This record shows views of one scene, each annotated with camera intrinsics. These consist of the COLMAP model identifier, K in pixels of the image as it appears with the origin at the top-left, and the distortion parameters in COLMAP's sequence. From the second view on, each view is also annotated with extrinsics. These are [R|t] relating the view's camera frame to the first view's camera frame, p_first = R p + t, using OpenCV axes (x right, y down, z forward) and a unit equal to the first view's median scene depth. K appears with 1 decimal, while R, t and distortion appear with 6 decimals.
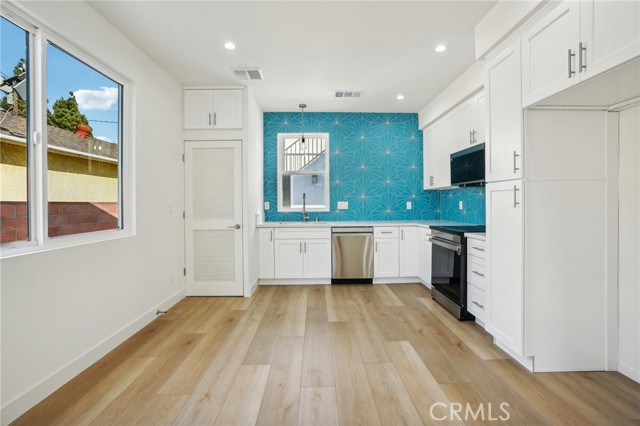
lens RADIAL K [[300.2, 0, 320.3], [0, 300.2, 203.2], [0, 0, 1]] dist [-0.064978, 0.034478]
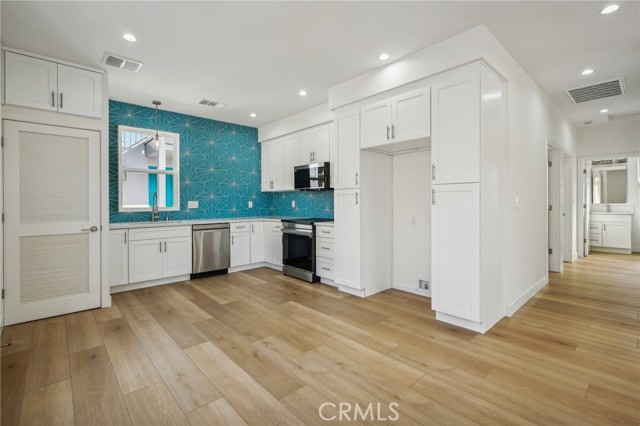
lens RADIAL K [[292.6, 0, 321.3], [0, 292.6, 202.2], [0, 0, 1]] dist [-0.000439, -0.000169]
pose [[0.750922, 0.001679, 0.660389, -0.303125], [0.000339, 0.999996, -0.002928, 0.002160], [-0.660391, 0.002423, 0.750918, -0.079391]]
